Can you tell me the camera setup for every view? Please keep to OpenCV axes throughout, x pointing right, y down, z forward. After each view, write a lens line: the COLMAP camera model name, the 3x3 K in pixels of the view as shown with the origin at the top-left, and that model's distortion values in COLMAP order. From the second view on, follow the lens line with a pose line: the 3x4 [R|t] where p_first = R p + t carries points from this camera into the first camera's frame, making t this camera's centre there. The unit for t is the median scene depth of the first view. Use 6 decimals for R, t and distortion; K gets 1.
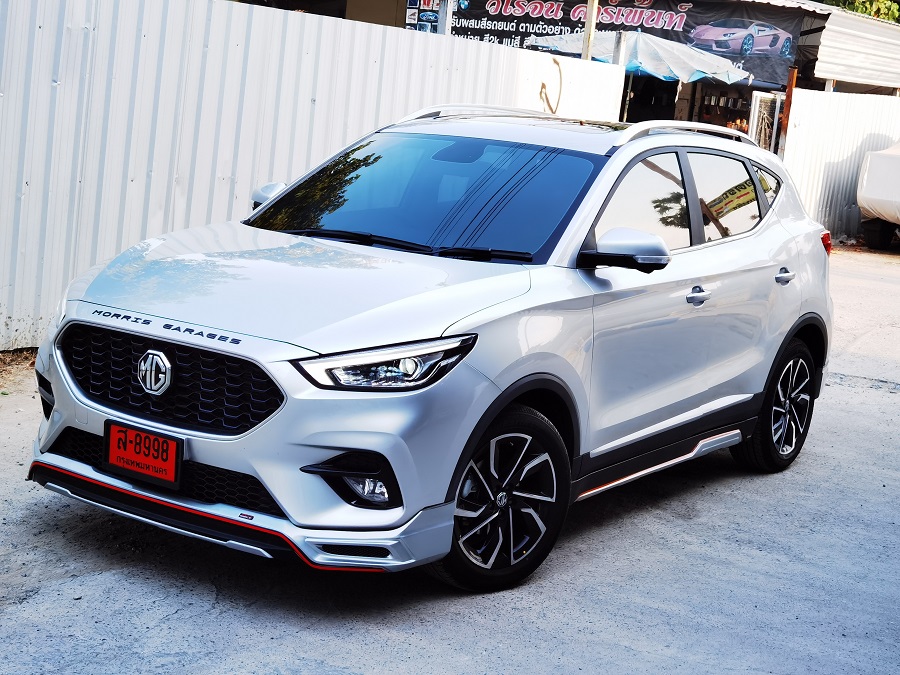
lens RADIAL K [[1478.3, 0, 450.0], [0, 1478.3, 337.5], [0, 0, 1]] dist [0.027311, -0.209645]
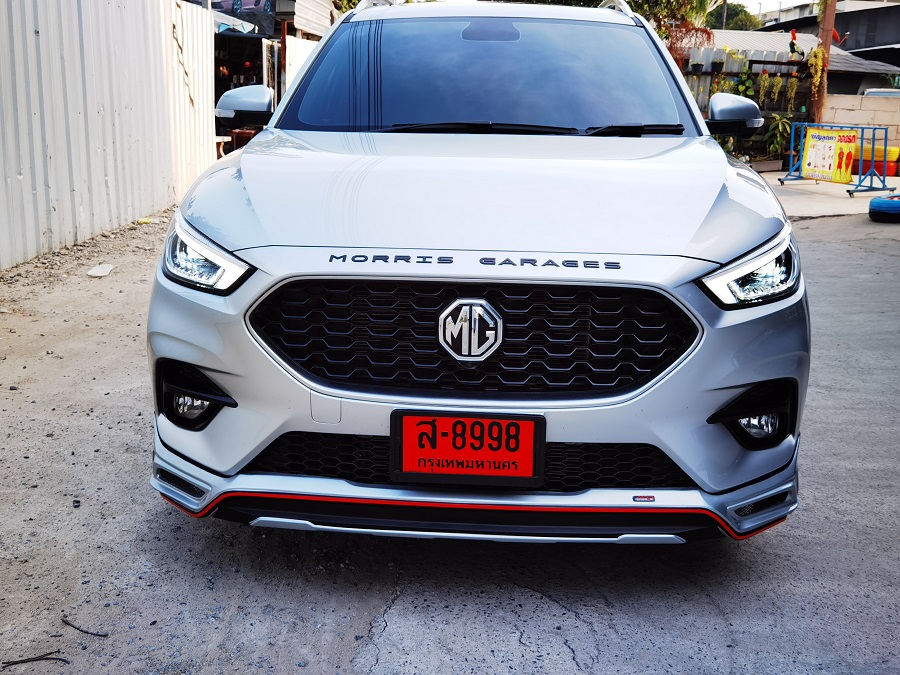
lens RADIAL K [[959.2, 0, 450.0], [0, 959.2, 337.5], [0, 0, 1]] dist [0.053340, -0.049546]
pose [[0.860097, -0.189705, 0.473546, -0.420320], [0.134961, 0.979827, 0.147395, -0.040381], [-0.491954, -0.062864, 0.868348, 0.614203]]
